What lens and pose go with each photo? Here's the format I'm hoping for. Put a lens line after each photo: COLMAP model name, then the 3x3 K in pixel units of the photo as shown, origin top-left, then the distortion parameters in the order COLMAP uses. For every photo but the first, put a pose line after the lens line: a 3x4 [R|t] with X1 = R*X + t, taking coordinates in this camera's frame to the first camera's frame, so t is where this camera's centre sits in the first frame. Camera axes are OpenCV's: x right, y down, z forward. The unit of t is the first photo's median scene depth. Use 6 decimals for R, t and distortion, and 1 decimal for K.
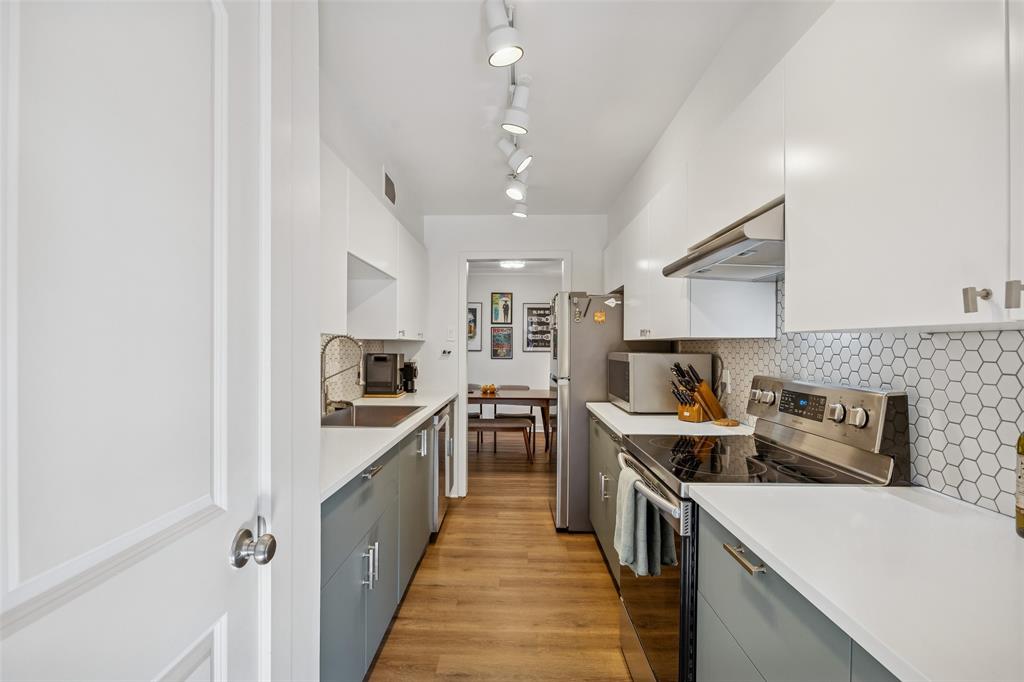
lens RADIAL K [[501.3, 0, 512.2], [0, 501.3, 344.3], [0, 0, 1]] dist [0.000800, 0.000004]
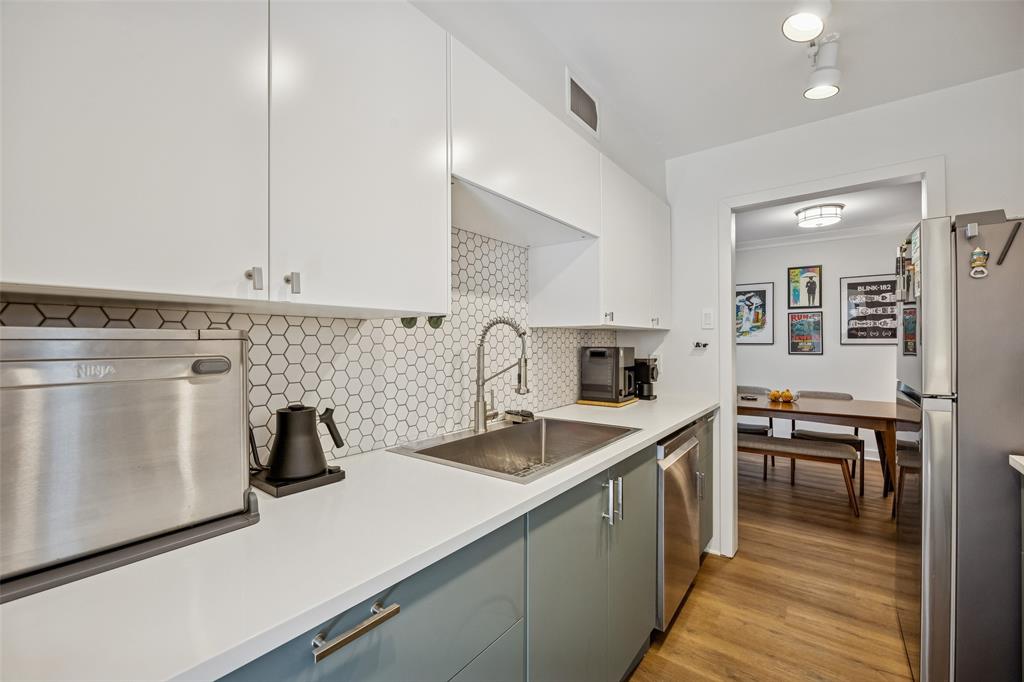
lens RADIAL K [[425.8, 0, 508.0], [0, 425.8, 339.7], [0, 0, 1]] dist [-0.014579, 0.000485]
pose [[0.793983, -0.011860, -0.607825, 0.015411], [0.010289, 0.999929, -0.006070, 0.008448], [0.607853, -0.001434, 0.794048, 0.341085]]
